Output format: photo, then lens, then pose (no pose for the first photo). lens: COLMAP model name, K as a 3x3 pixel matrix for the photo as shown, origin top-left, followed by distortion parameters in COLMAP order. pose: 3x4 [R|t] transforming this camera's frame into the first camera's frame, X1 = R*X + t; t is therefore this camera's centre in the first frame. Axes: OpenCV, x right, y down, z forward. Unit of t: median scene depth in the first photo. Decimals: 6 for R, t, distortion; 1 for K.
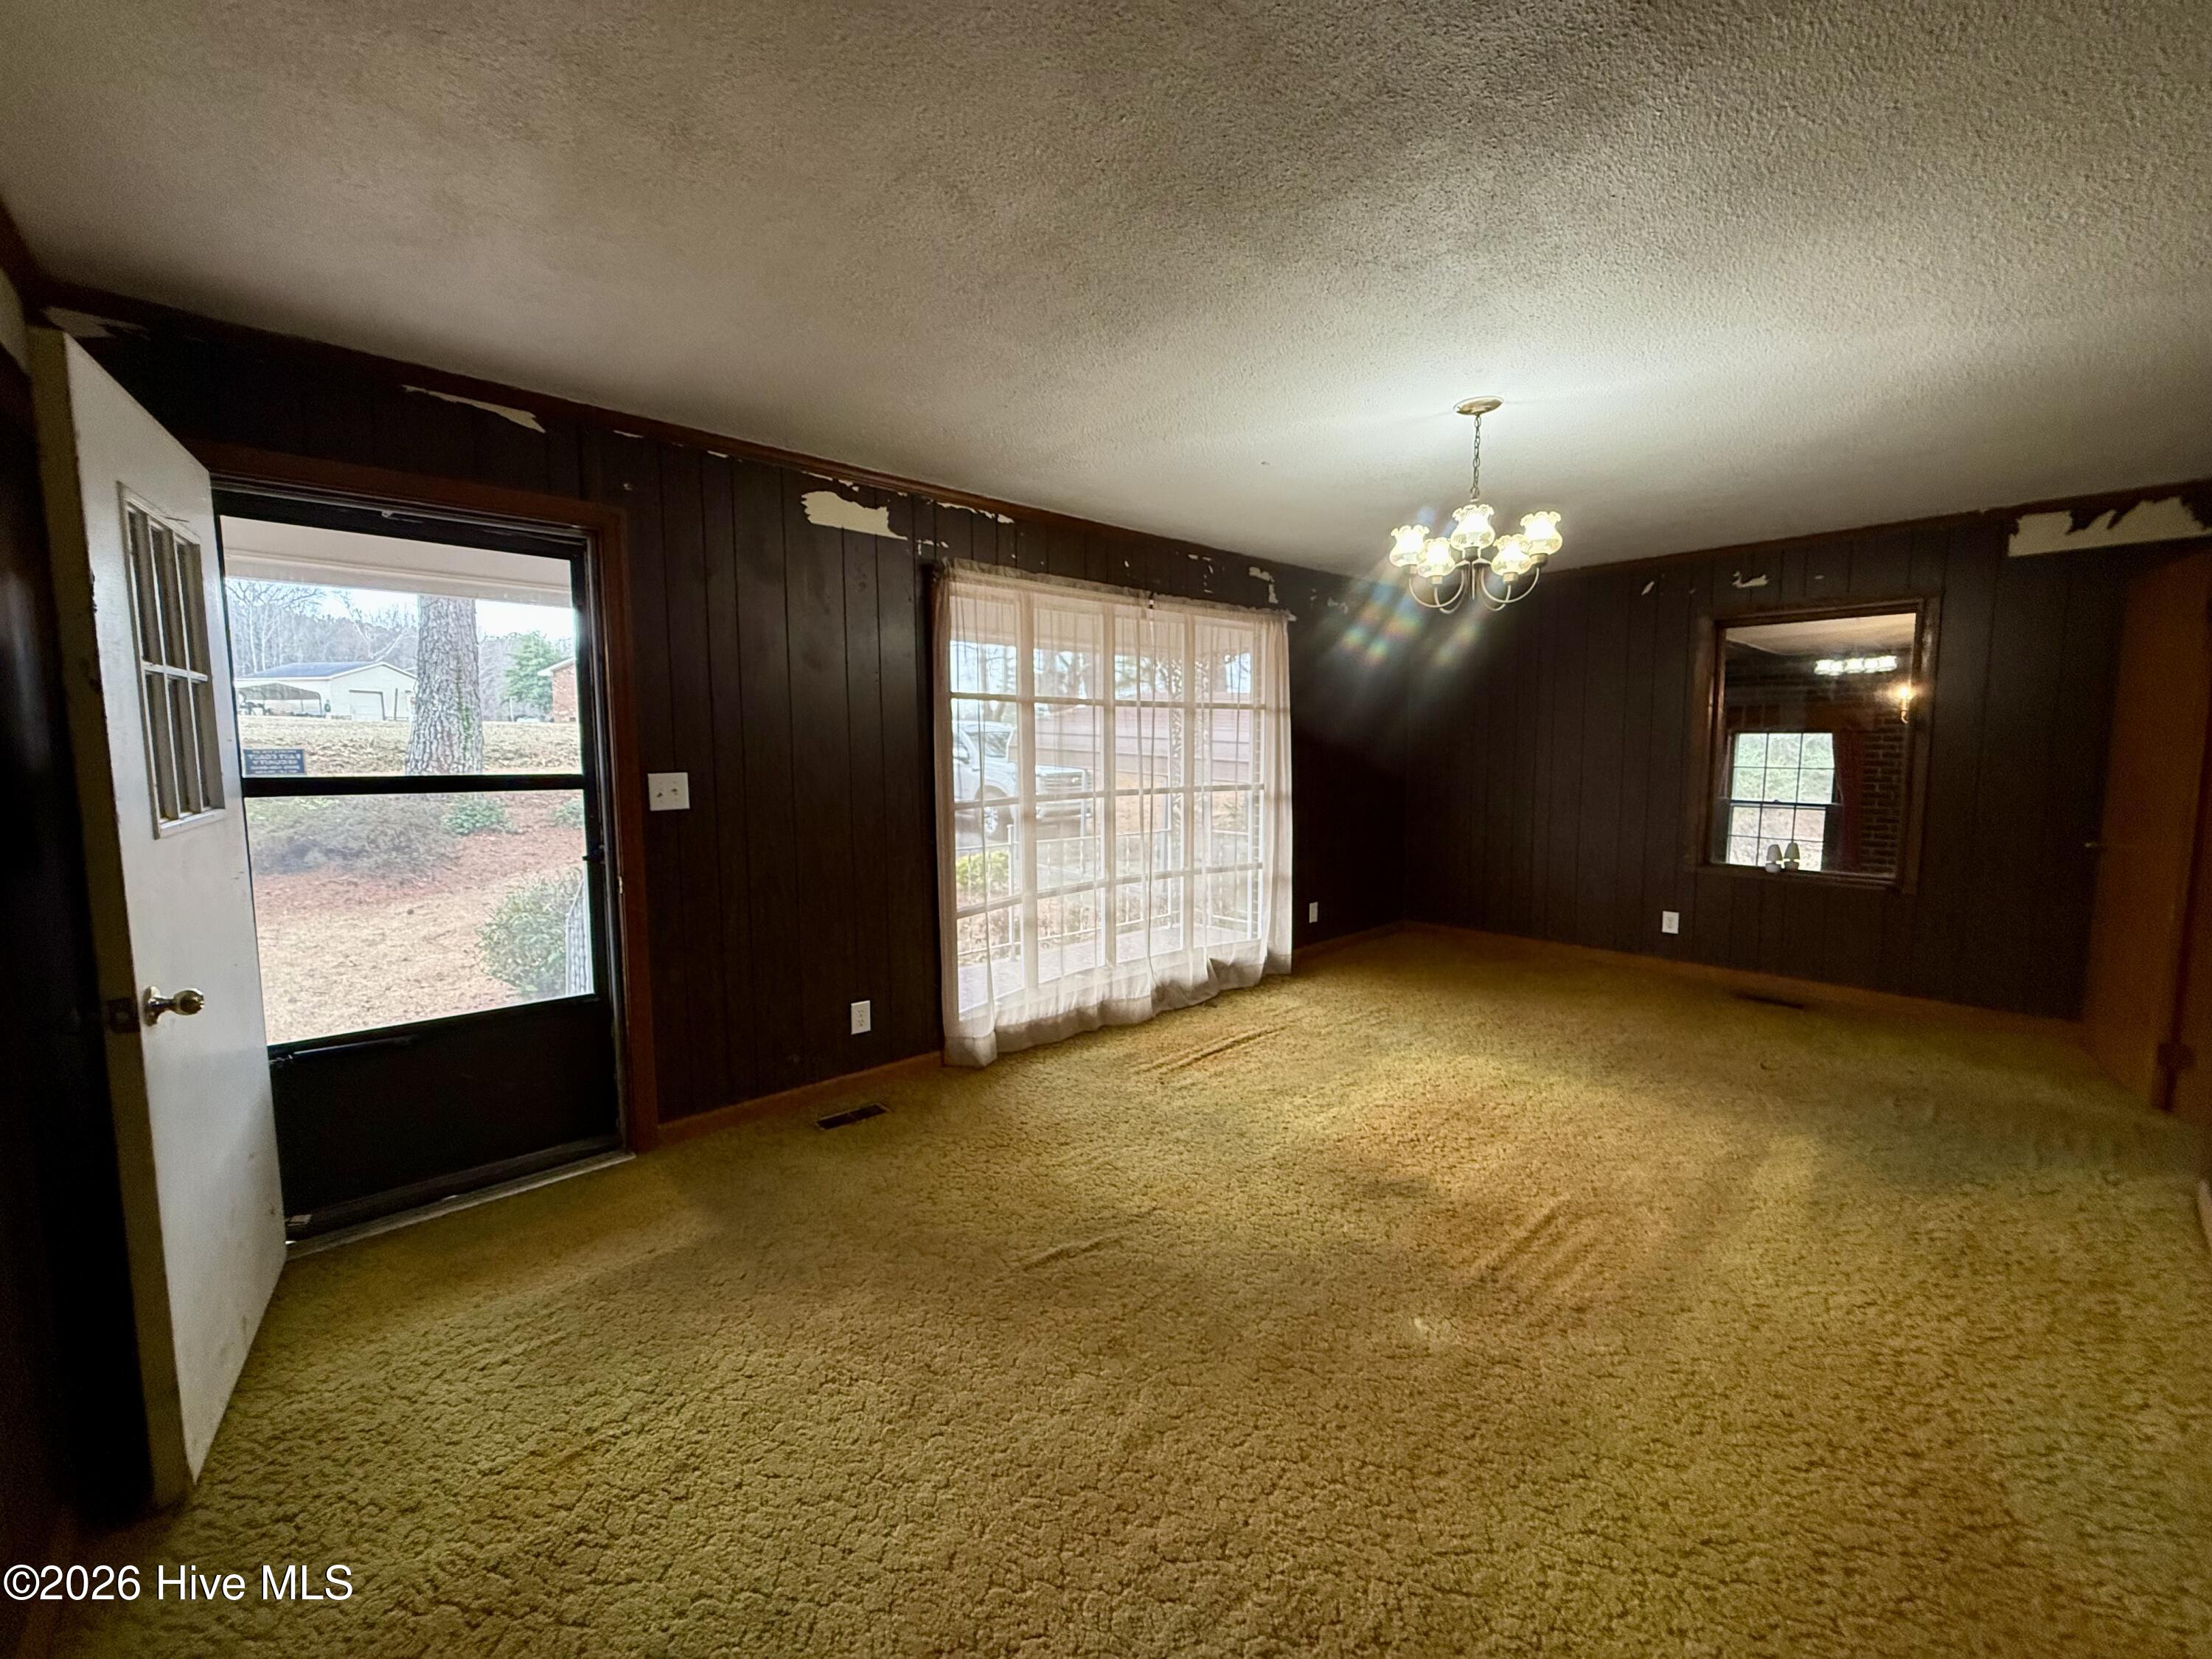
lens RADIAL K [[876.4, 0, 1102.2], [0, 876.4, 828.4], [0, 0, 1]] dist [0.000379, -0.000177]
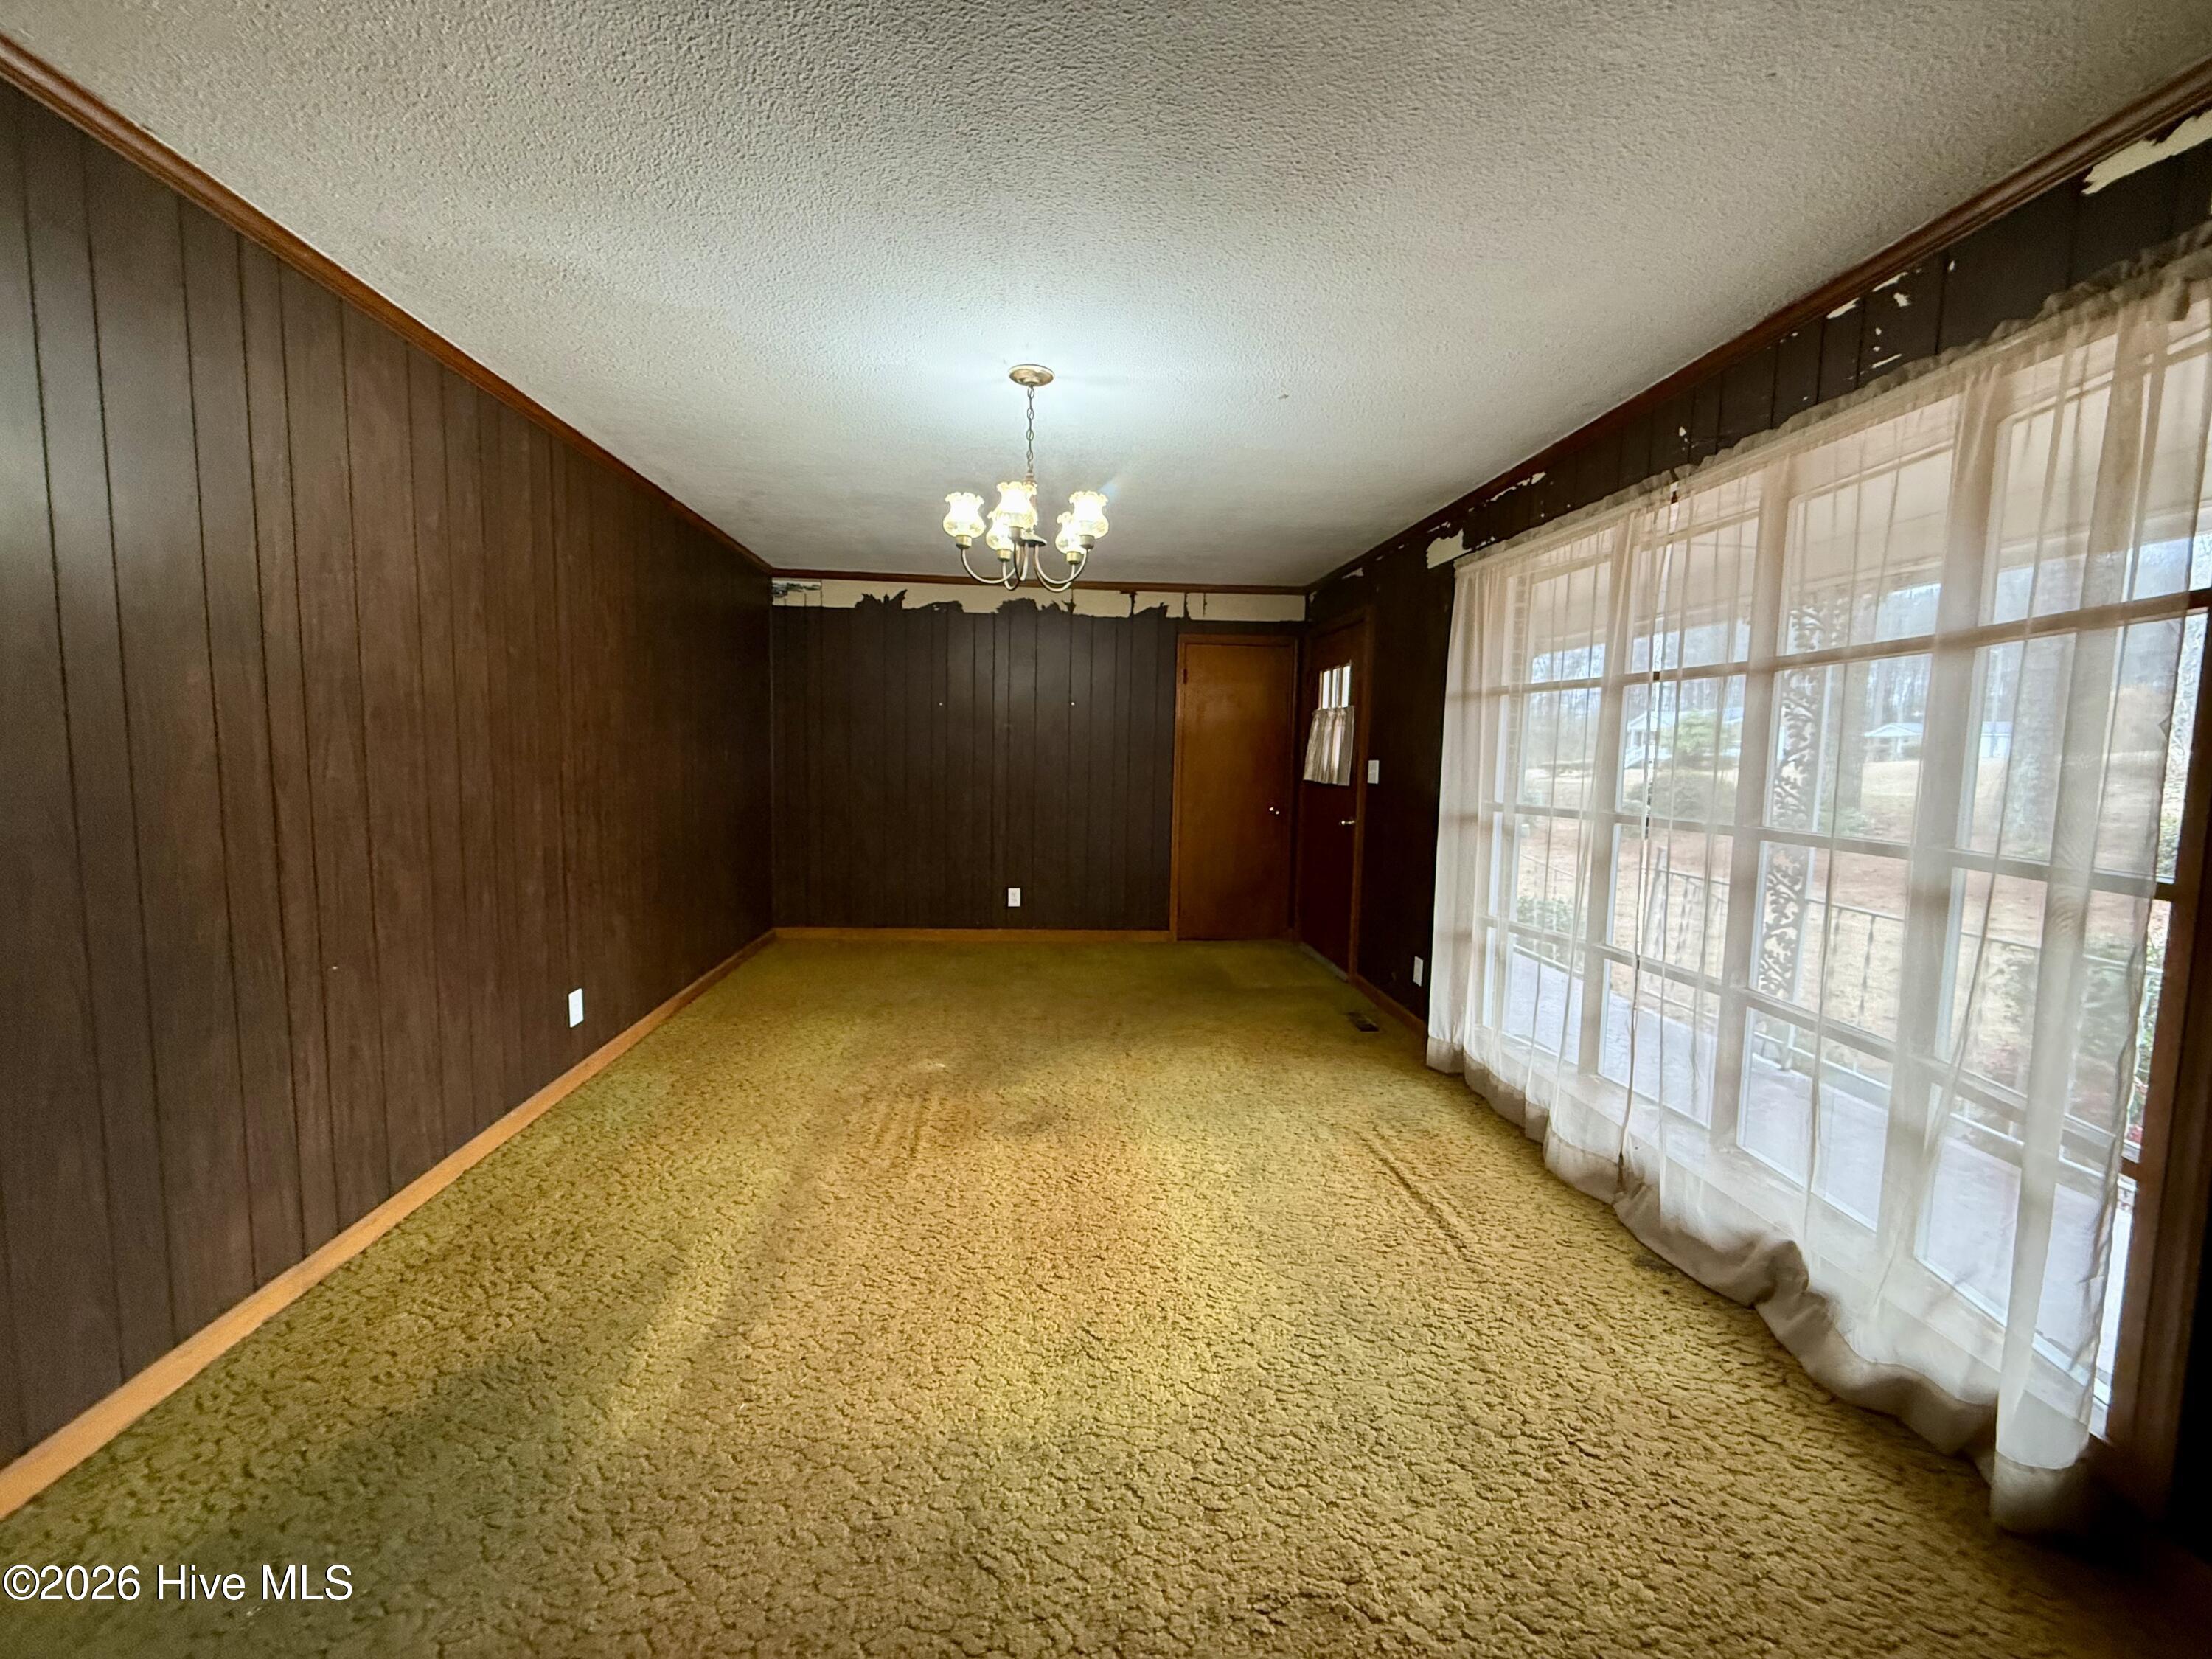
lens RADIAL K [[876.4, 0, 1102.2], [0, 876.4, 828.4], [0, 0, 1]] dist [0.000379, -0.000177]
pose [[-0.614749, 0.061158, -0.786348, 0.852808], [-0.094922, 0.984006, 0.150739, -0.106784], [0.782990, 0.167308, -0.599112, 1.255277]]
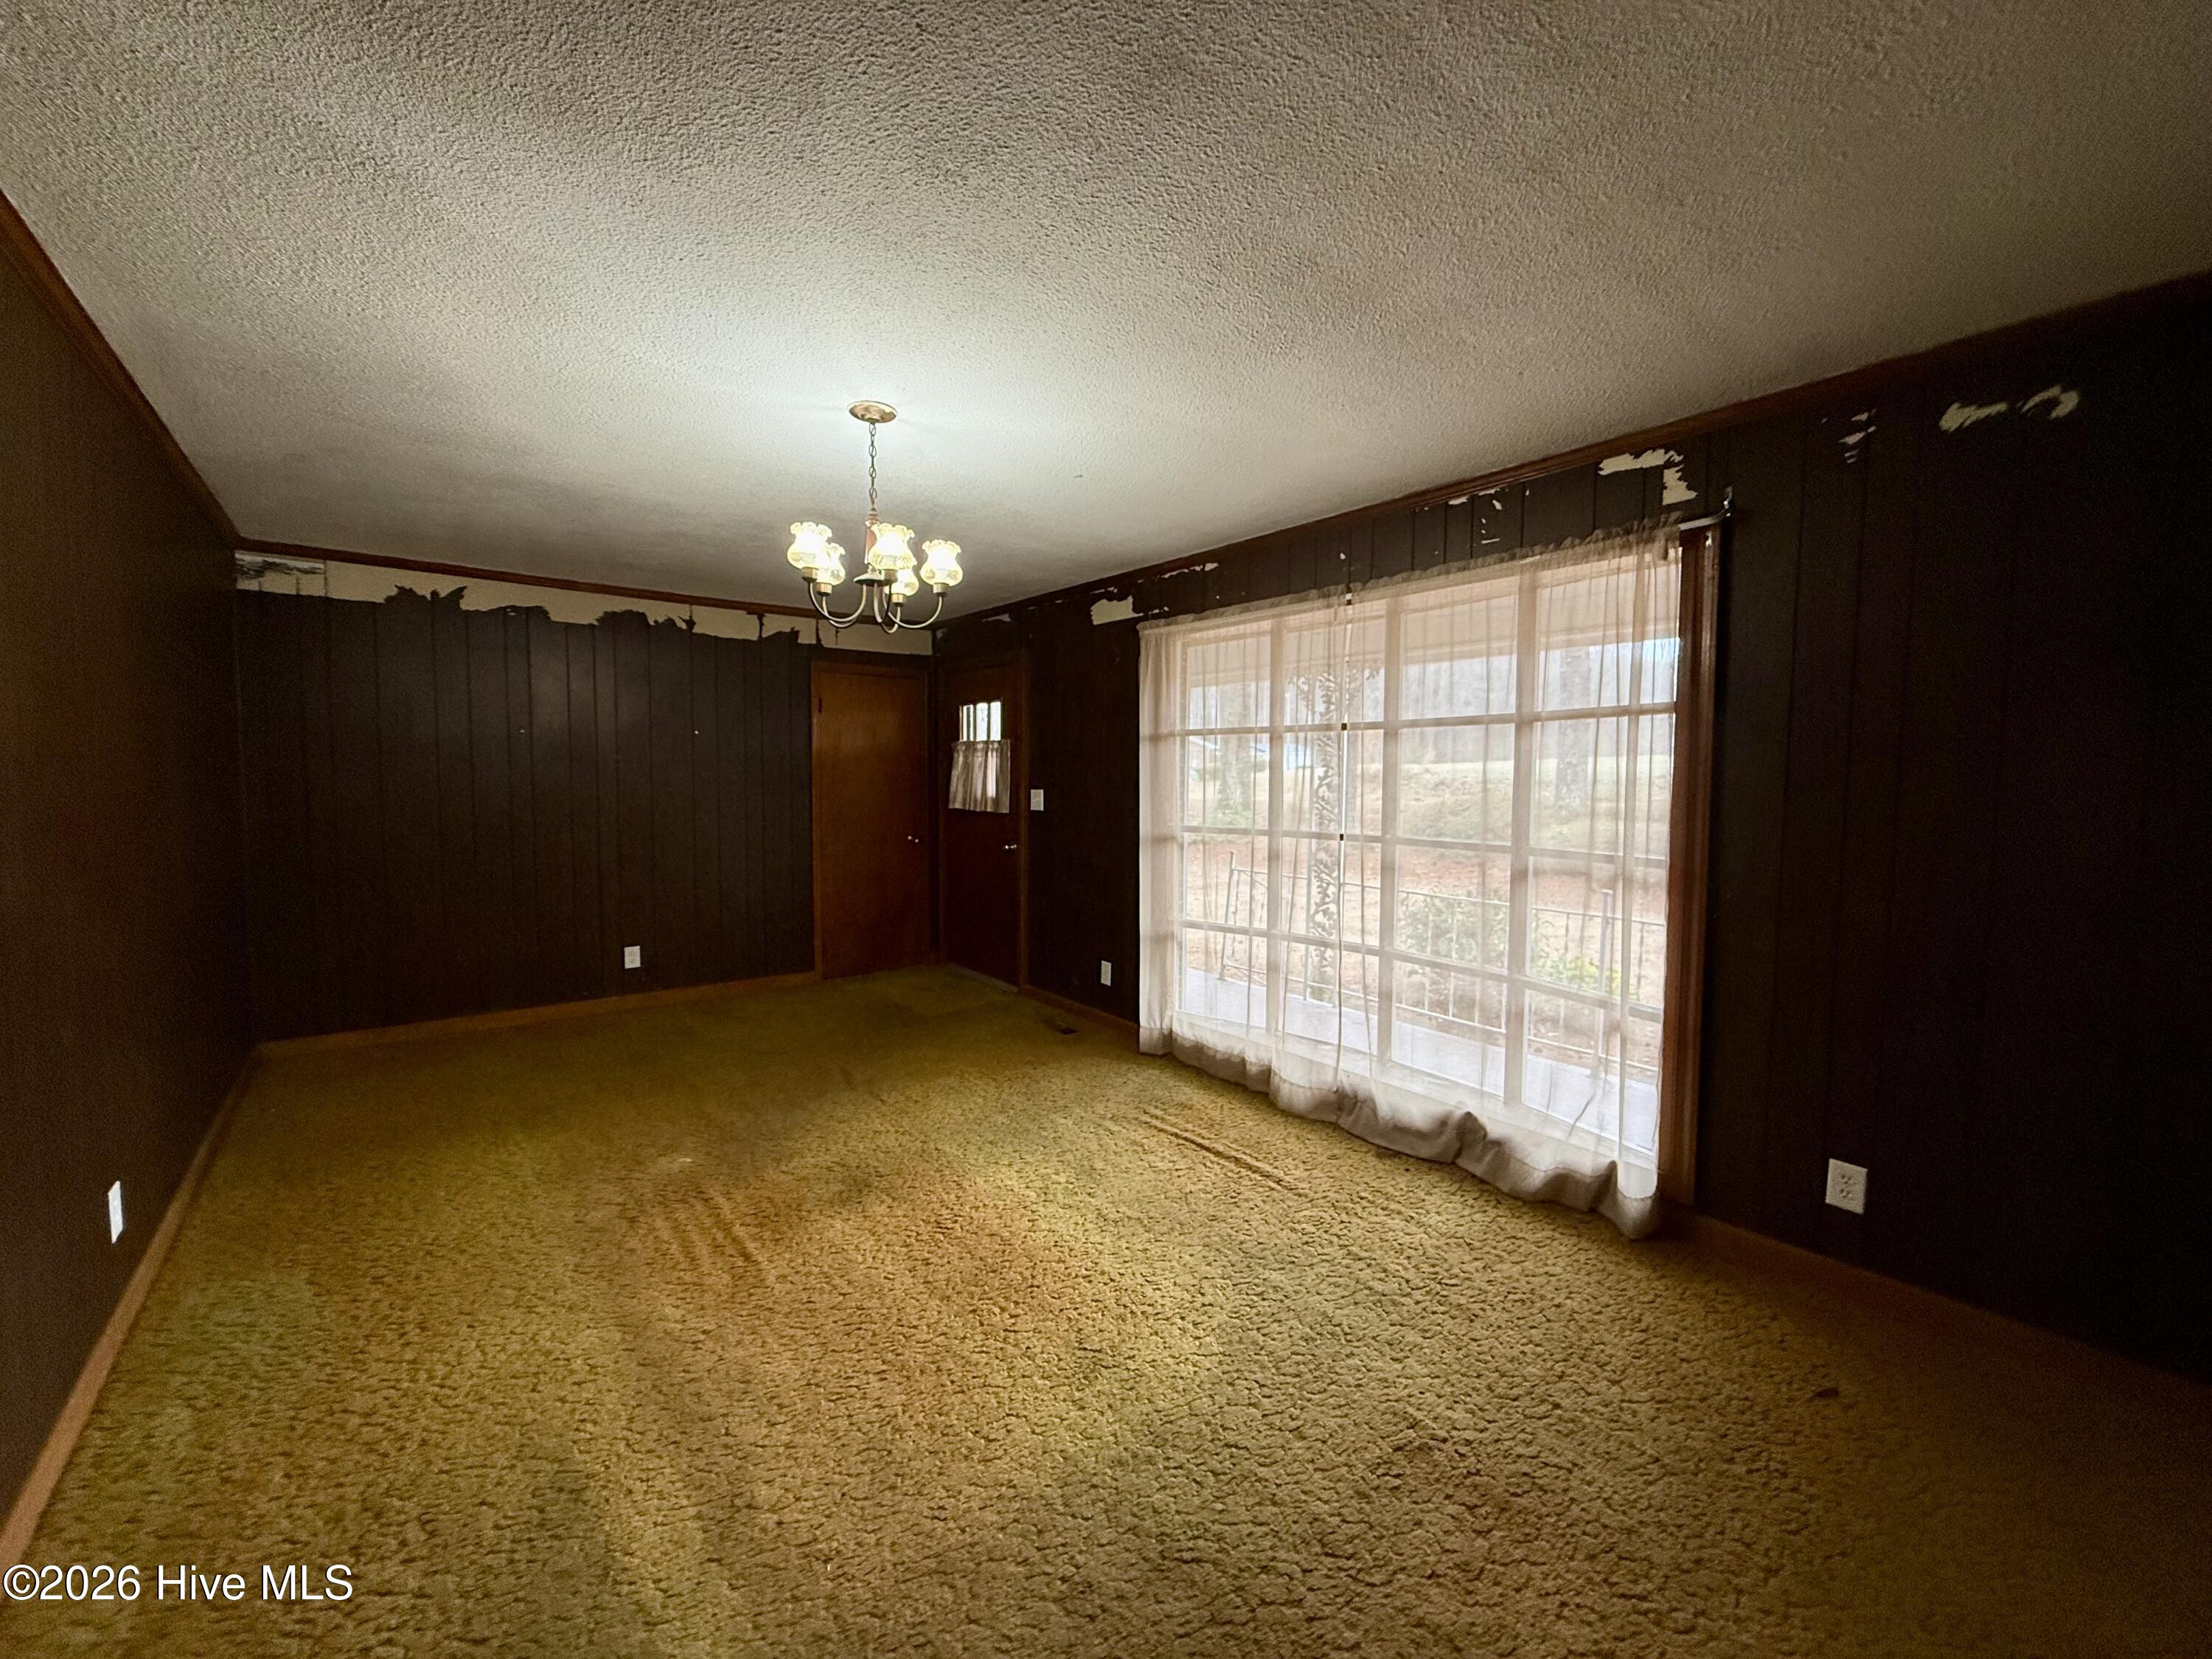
lens RADIAL K [[876.4, 0, 1102.2], [0, 876.4, 828.4], [0, 0, 1]] dist [0.000379, -0.000177]
pose [[-0.068335, 0.063183, -0.995660, 1.001040], [-0.102968, 0.992216, 0.070031, -0.097294], [0.992335, 0.107307, -0.061298, 0.983441]]
